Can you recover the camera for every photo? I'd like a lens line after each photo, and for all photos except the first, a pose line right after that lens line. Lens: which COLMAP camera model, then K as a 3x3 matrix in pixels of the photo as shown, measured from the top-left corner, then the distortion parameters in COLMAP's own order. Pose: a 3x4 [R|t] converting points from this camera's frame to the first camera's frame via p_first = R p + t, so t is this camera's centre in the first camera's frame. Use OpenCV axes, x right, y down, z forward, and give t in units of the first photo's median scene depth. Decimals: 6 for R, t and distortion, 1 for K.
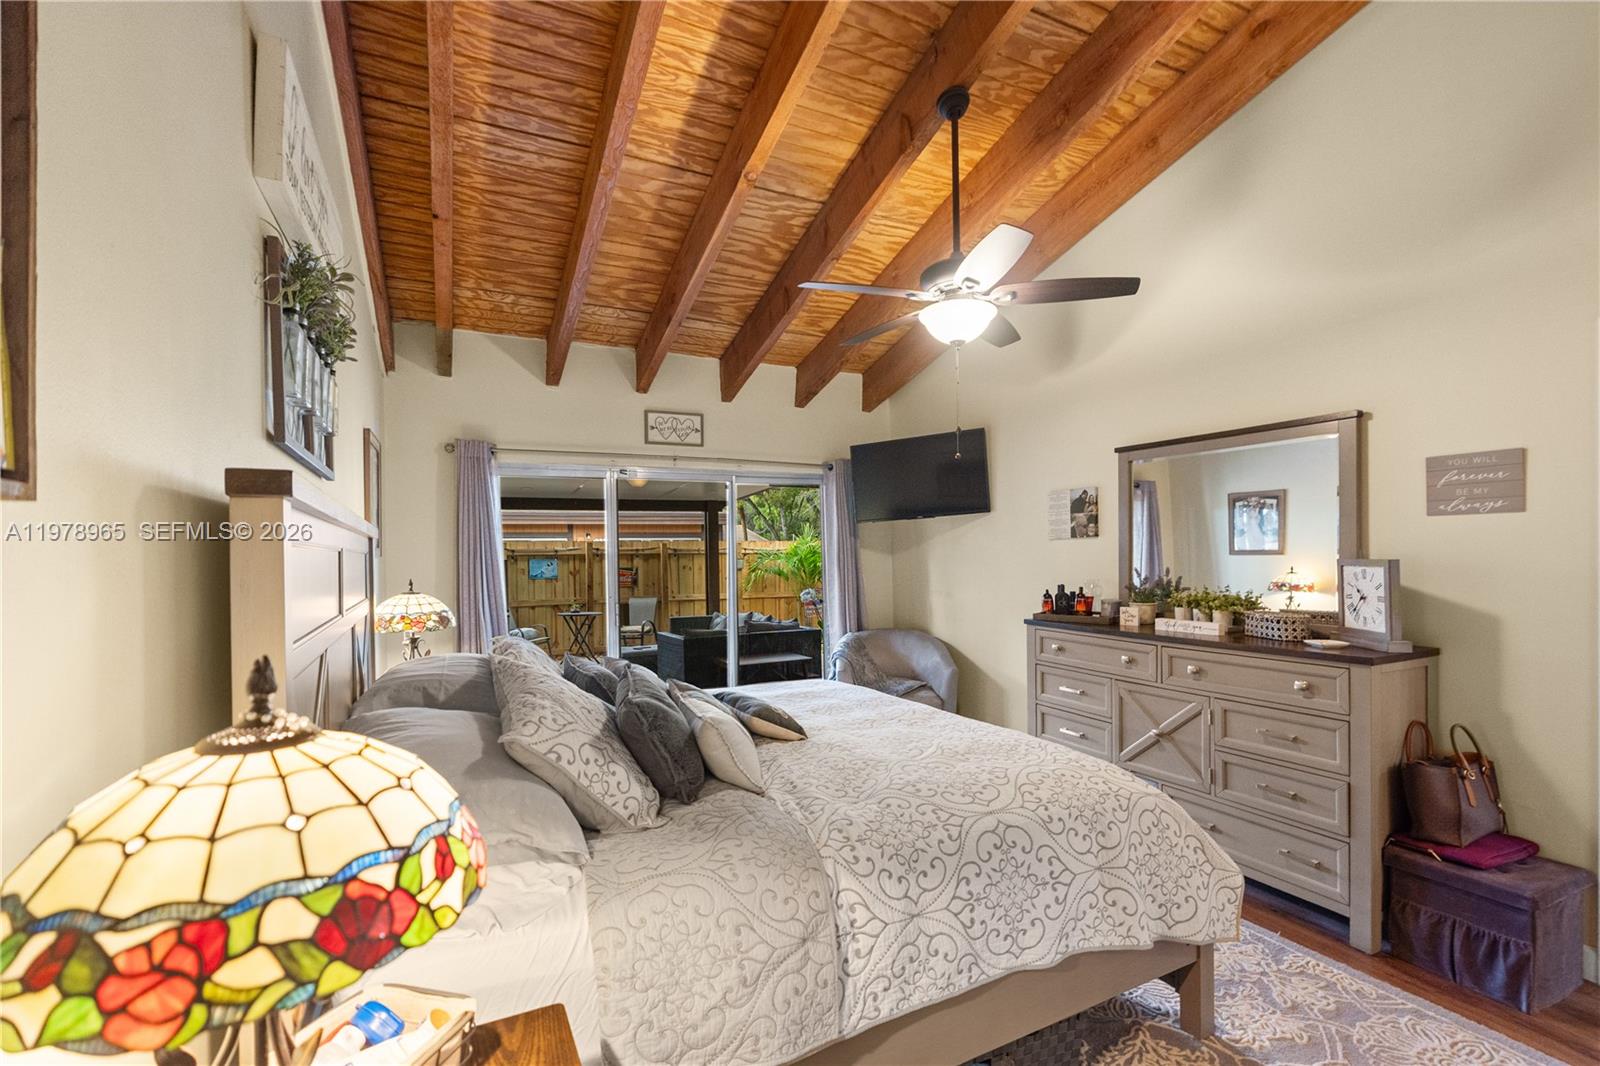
lens RADIAL K [[713.0, 0, 800.9], [0, 713.0, 553.5], [0, 0, 1]] dist [-0.008304, 0.000187]
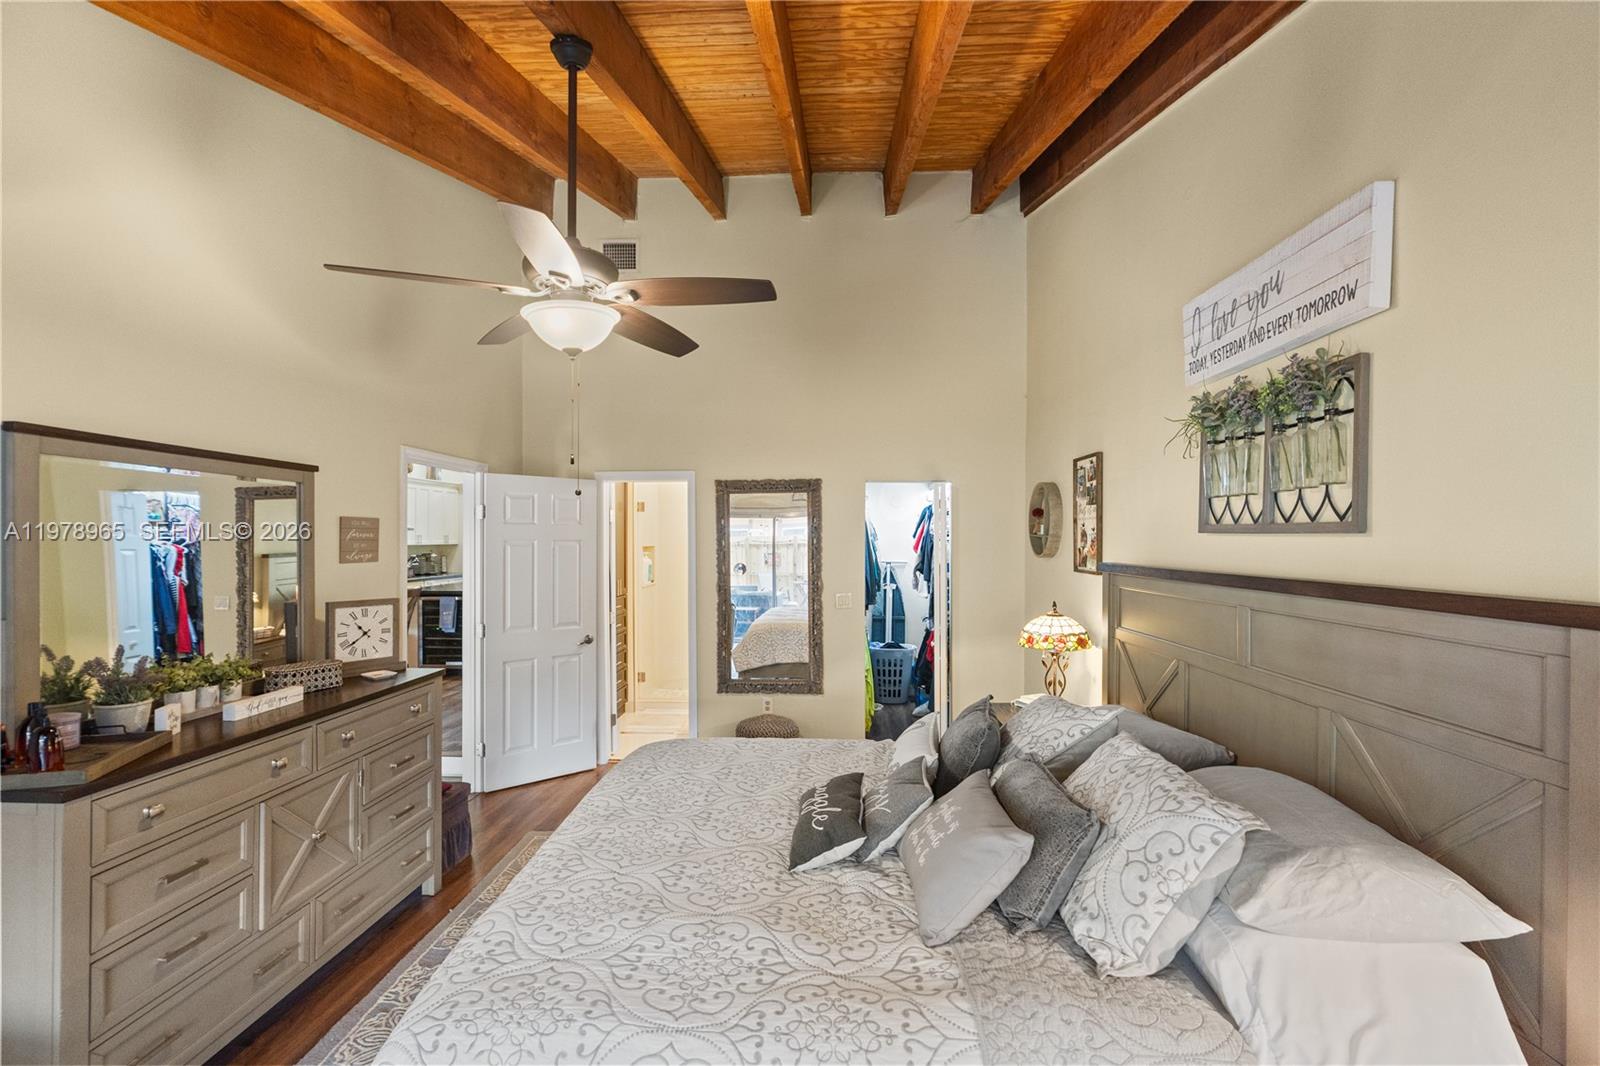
lens RADIAL K [[709.8, 0, 798.9], [0, 709.8, 540.3], [0, 0, 1]] dist [-0.011064, 0.005906]
pose [[-0.873125, 0.009913, 0.487395, -0.278522], [0.008979, 0.999951, -0.004253, -0.053773], [-0.487413, 0.000663, -0.873171, 1.119089]]
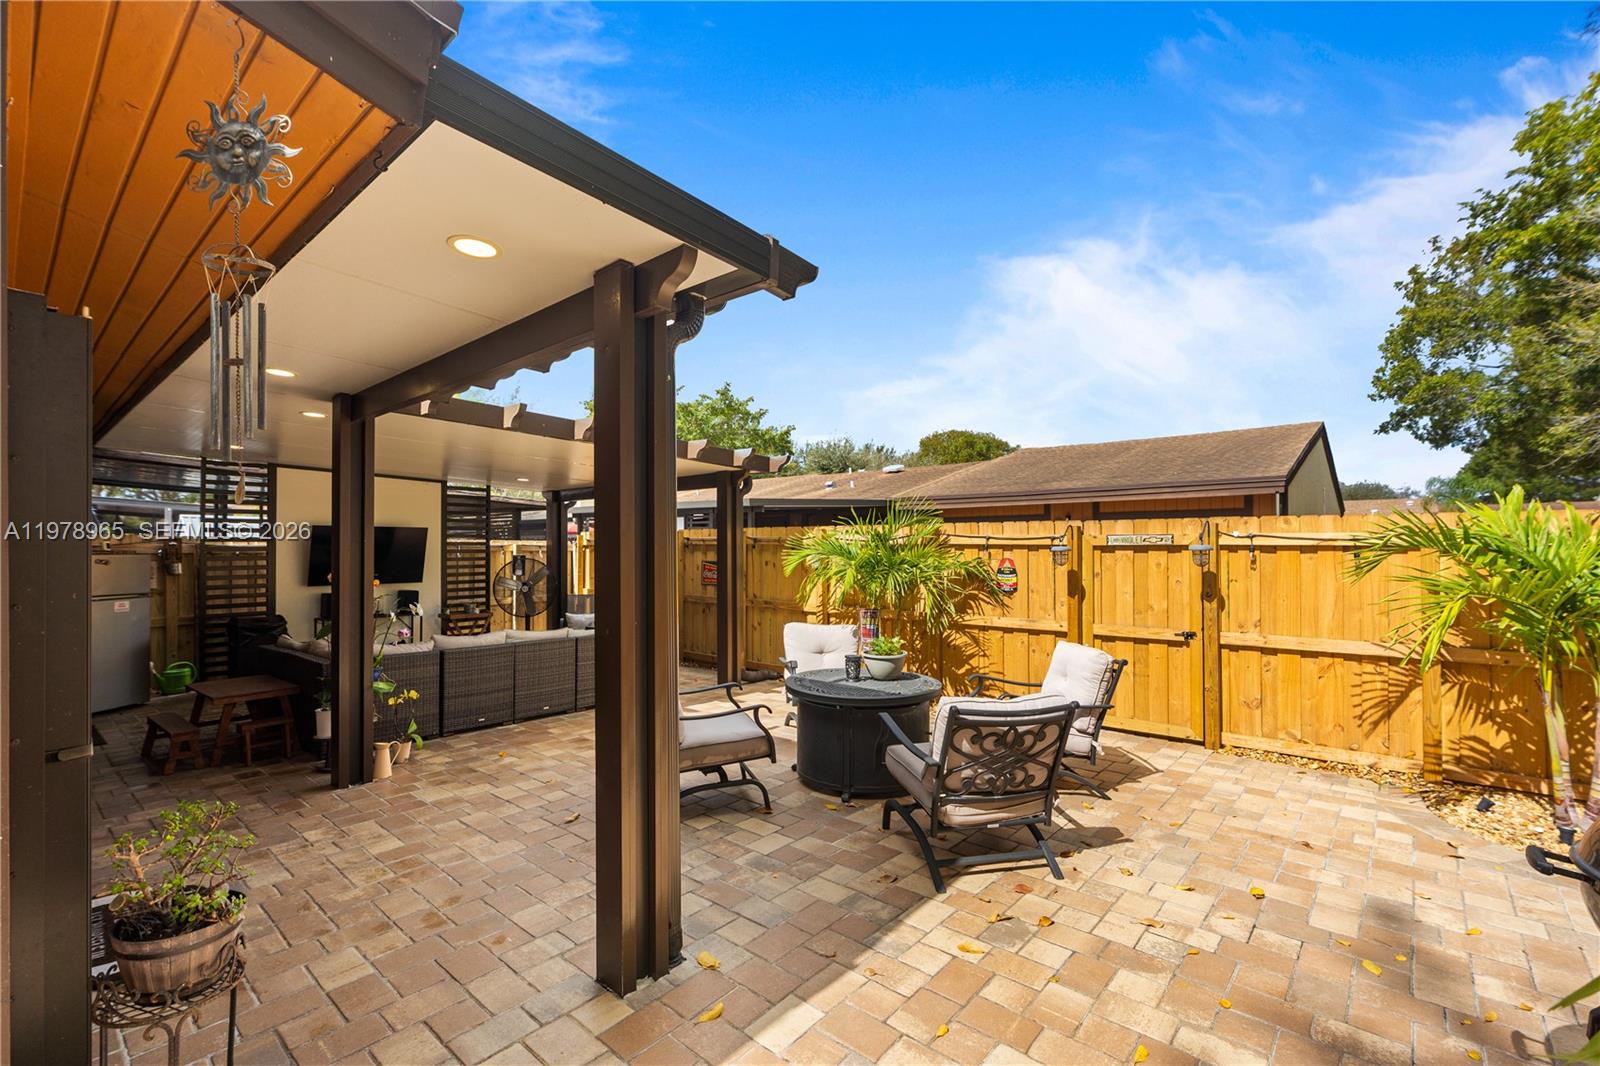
lens RADIAL K [[707.2, 0, 800.0], [0, 707.2, 533.0], [0, 0, 1]] dist [-0.010610, 0.005024]
pose [[0.388041, -0.006397, -0.921620, 1.570329], [-0.000138, 0.999976, -0.006999, -0.021078], [0.921642, 0.002843, 0.388031, 2.192077]]
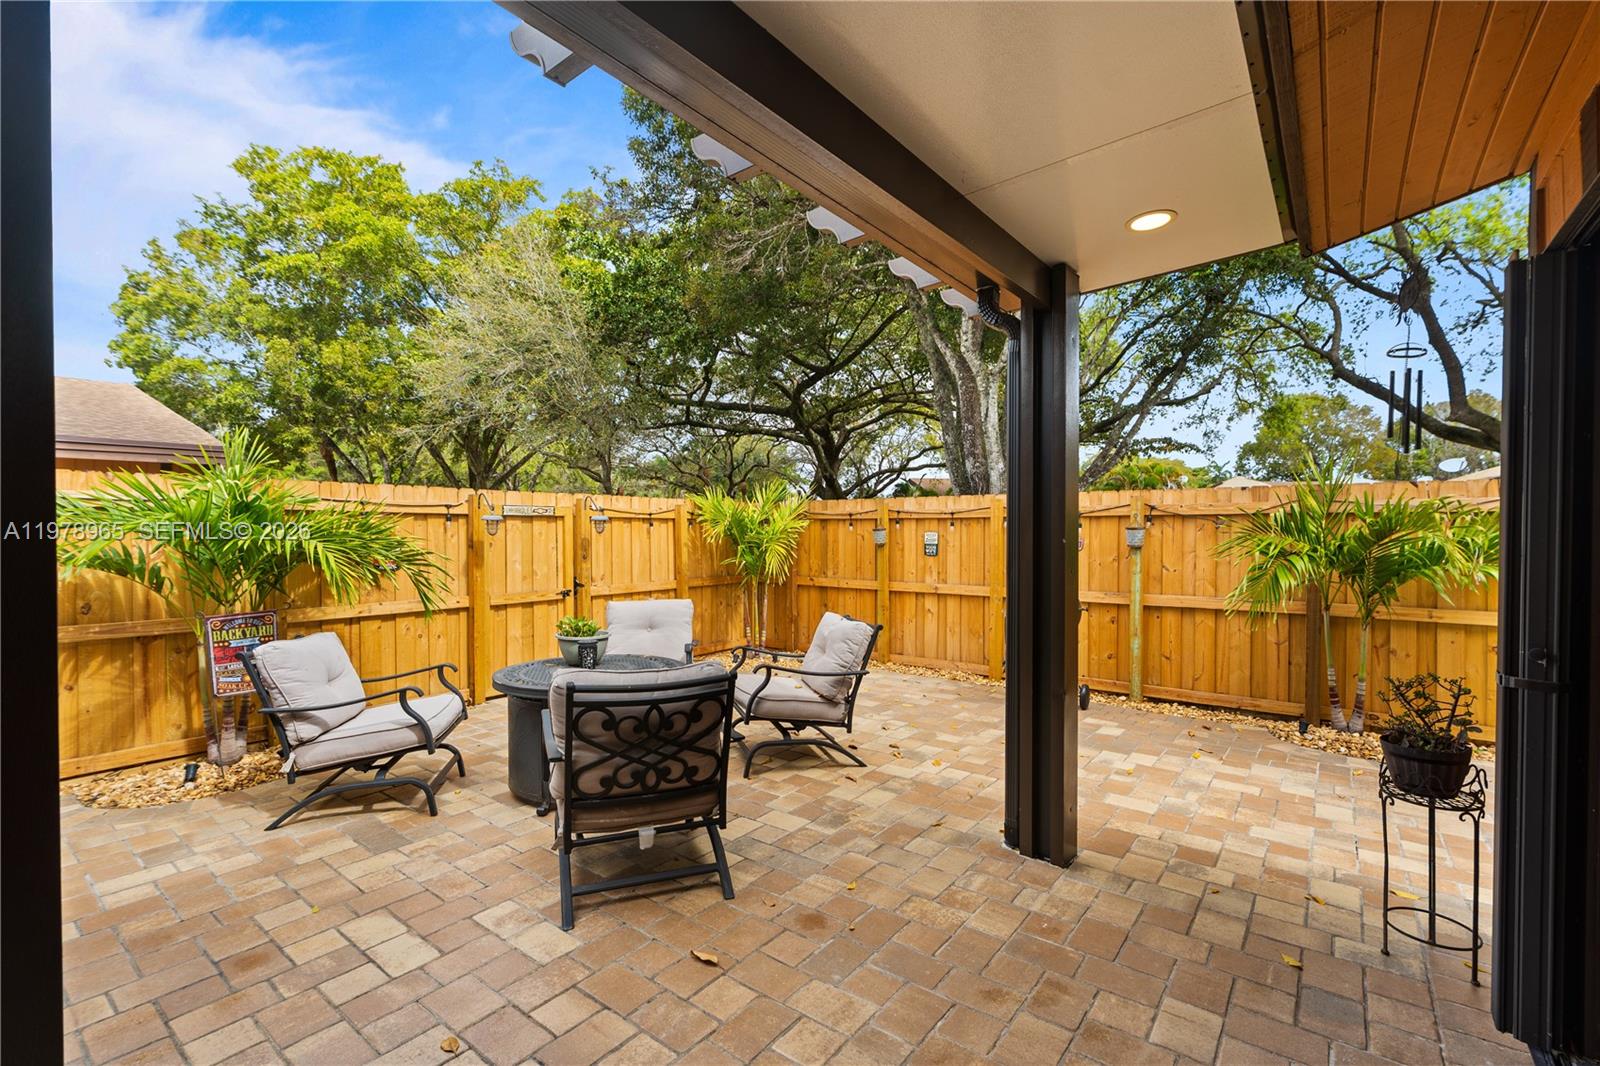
lens RADIAL K [[707.2, 0, 800.0], [0, 707.2, 533.0], [0, 0, 1]] dist [-0.010610, 0.005024]
pose [[0.898171, 0.009712, 0.439539, 0.335793], [-0.012232, 0.999921, 0.002902, 0.020394], [-0.439476, -0.007983, 0.898219, 1.726597]]
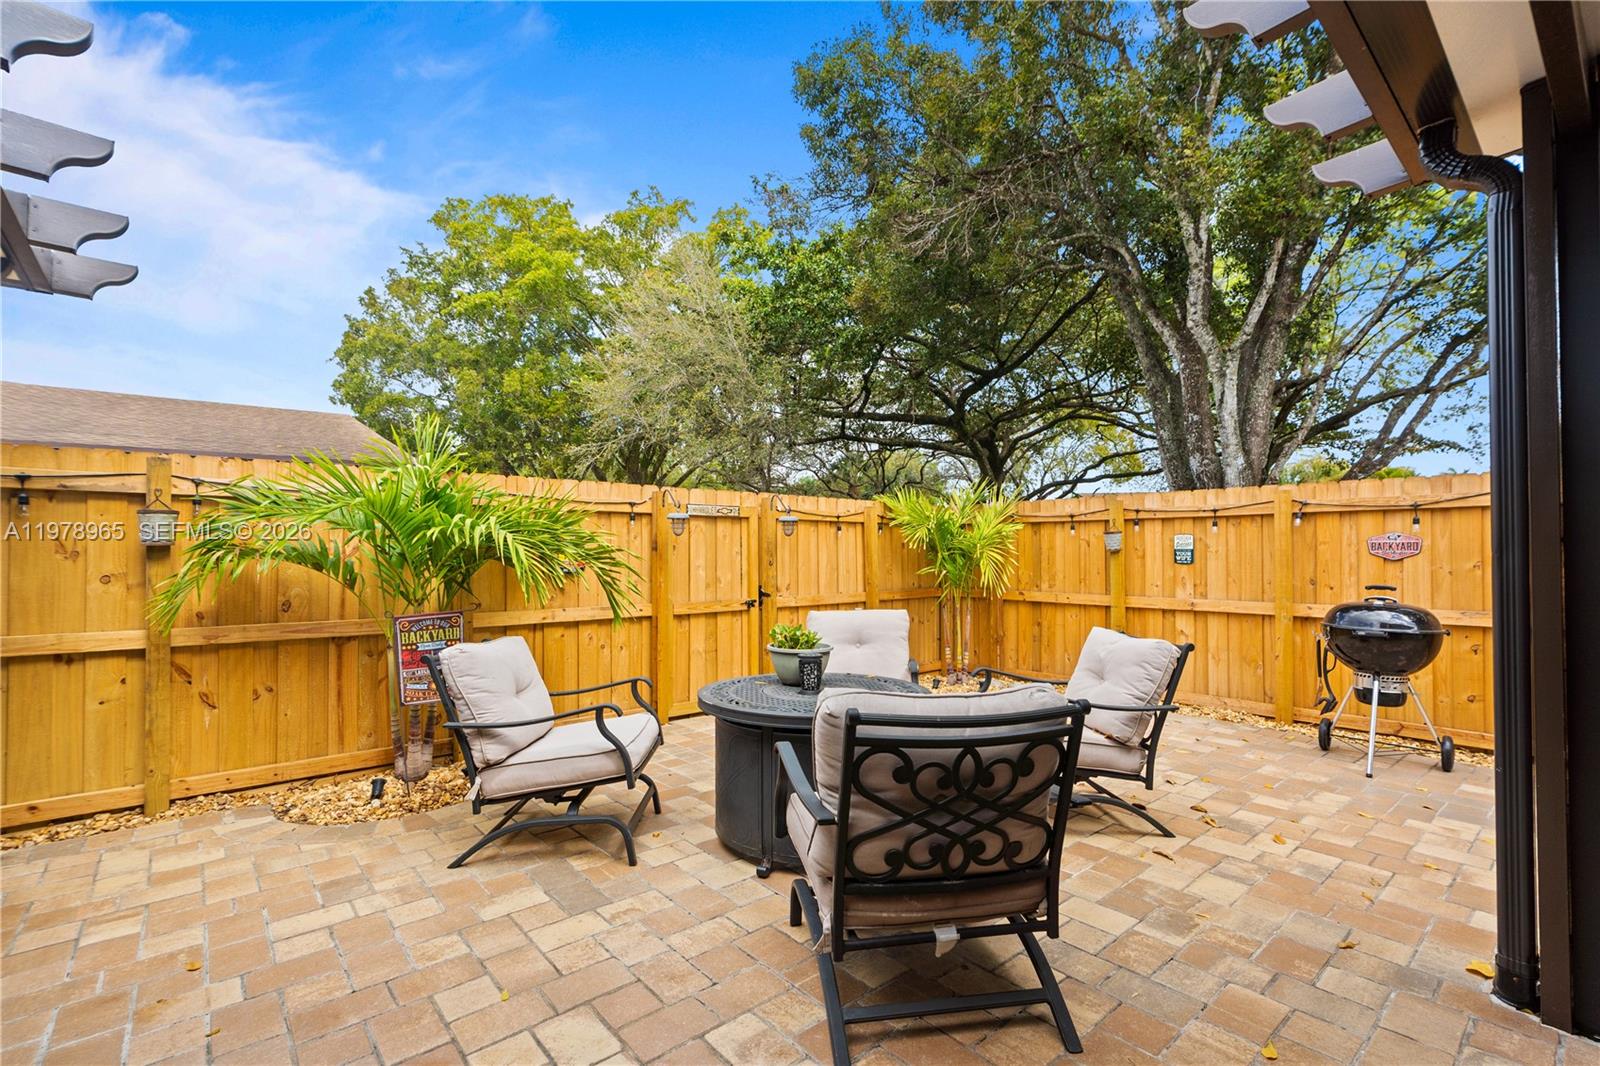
lens RADIAL K [[720.8, 0, 796.8], [0, 720.8, 532.7], [0, 0, 1]] dist [-0.010415, 0.005405]
pose [[0.968831, 0.017285, 0.247120, 0.290012], [-0.011141, 0.999594, -0.026240, 0.063419], [-0.247473, 0.022669, 0.968630, 1.964410]]
